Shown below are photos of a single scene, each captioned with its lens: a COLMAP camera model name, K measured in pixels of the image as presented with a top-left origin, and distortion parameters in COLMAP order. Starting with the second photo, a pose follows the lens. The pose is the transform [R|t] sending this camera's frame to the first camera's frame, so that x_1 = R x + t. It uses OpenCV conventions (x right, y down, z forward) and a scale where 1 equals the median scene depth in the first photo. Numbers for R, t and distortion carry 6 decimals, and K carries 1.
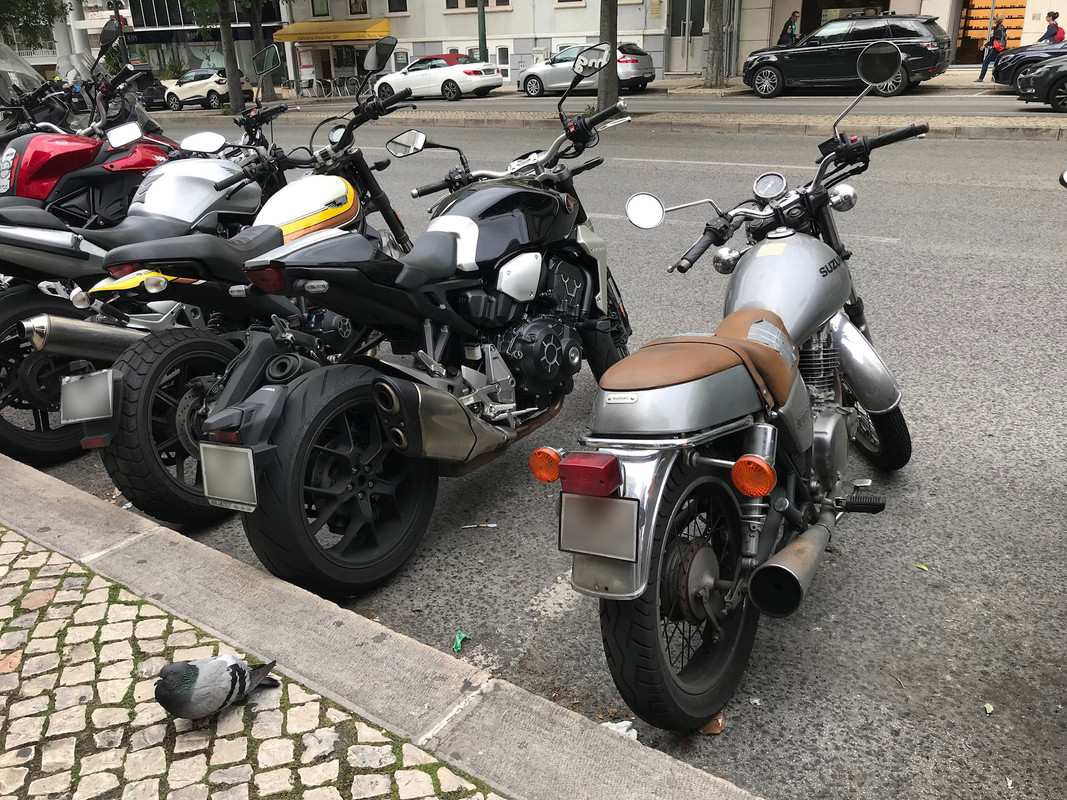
lens RADIAL K [[874.2, 0, 531.7], [0, 874.2, 395.0], [0, 0, 1]] dist [0.023763, -0.021896]
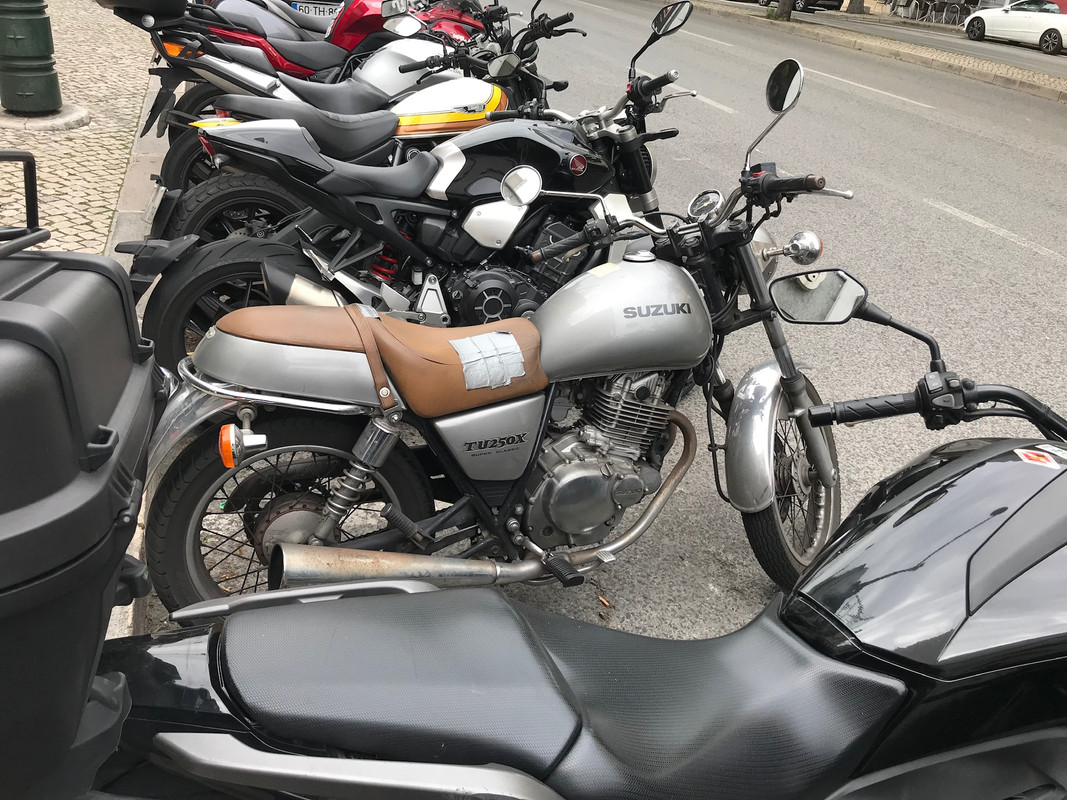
lens RADIAL K [[874.2, 0, 532.8], [0, 874.2, 401.8], [0, 0, 1]] dist [0.023763, -0.021896]
pose [[0.779504, 0.403832, -0.478846, 0.545455], [-0.353990, 0.914668, 0.195125, -0.150176], [0.516783, 0.017406, 0.855939, 0.174248]]
